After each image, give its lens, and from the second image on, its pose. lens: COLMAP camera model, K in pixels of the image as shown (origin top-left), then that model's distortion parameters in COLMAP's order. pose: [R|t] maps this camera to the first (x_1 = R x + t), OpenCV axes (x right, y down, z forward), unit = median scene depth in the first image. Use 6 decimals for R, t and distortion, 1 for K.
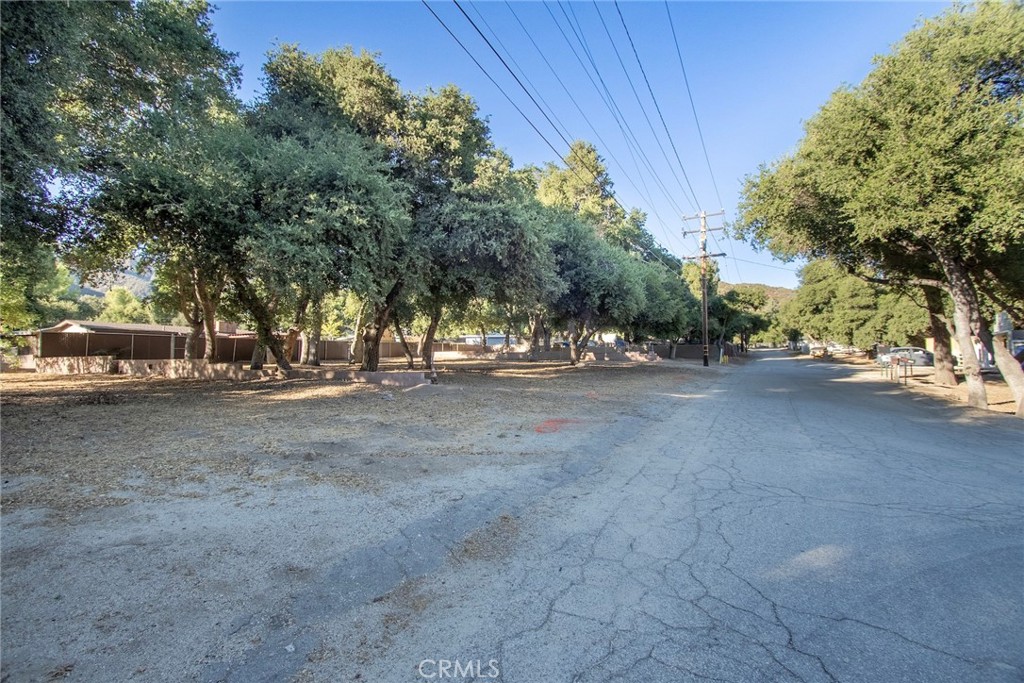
lens RADIAL K [[447.8, 0, 507.0], [0, 447.8, 331.9], [0, 0, 1]] dist [-0.009586, -0.000208]
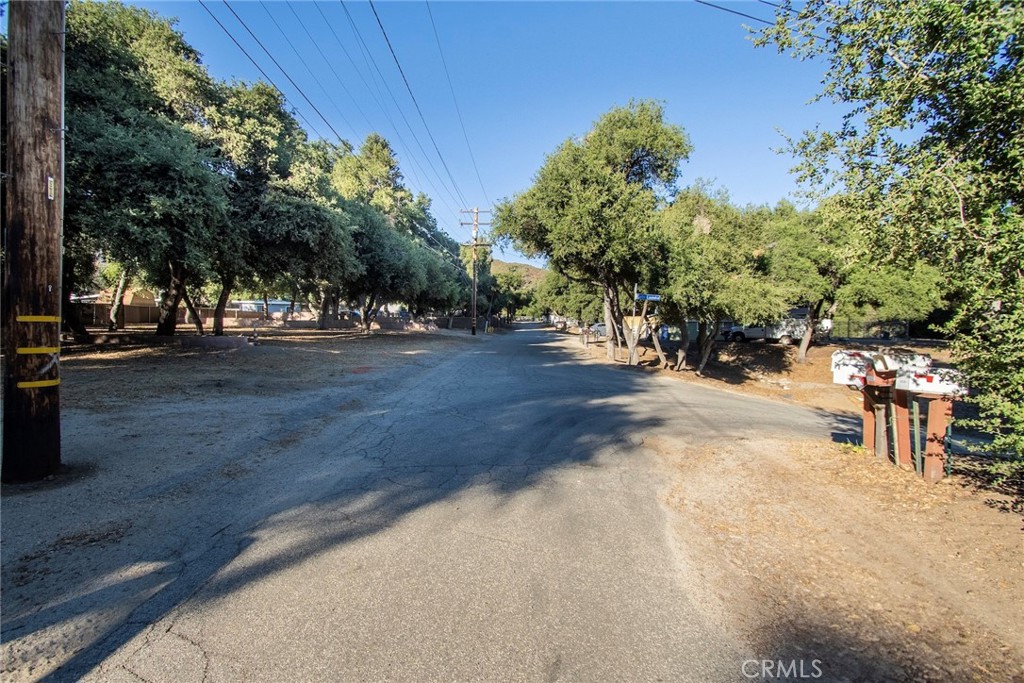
lens RADIAL K [[447.8, 0, 507.0], [0, 447.8, 331.9], [0, 0, 1]] dist [-0.009586, -0.000208]
pose [[0.889161, 0.010755, 0.457468, -0.068099], [-0.041961, 0.997428, 0.058109, -0.013614], [-0.455667, -0.070864, 0.887325, -0.246615]]
